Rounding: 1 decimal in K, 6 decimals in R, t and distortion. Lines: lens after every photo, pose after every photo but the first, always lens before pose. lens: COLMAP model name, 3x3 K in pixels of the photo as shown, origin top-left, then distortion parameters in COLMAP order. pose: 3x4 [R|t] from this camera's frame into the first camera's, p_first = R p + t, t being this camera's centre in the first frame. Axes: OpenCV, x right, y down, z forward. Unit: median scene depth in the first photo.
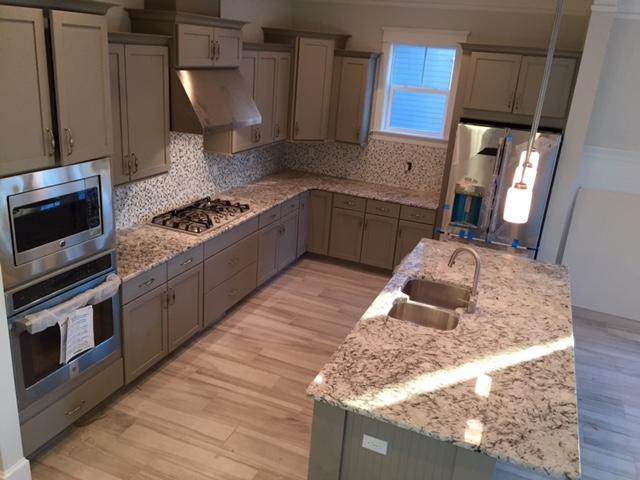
lens RADIAL K [[544.9, 0, 319.0], [0, 544.9, 239.3], [0, 0, 1]] dist [0.046673, -0.026390]
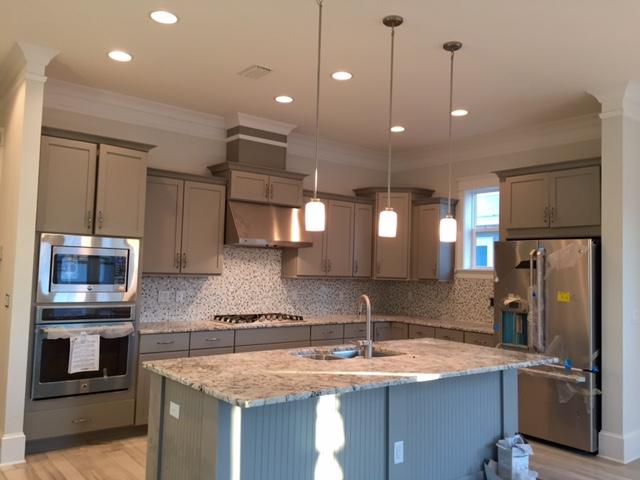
lens RADIAL K [[544.9, 0, 319.6], [0, 544.9, 238.3], [0, 0, 1]] dist [0.046673, -0.026390]
pose [[0.872561, -0.077598, -0.482303, 0.502057], [-0.126637, 0.917621, -0.376742, 0.228163], [0.471805, 0.389808, 0.790854, 0.038180]]
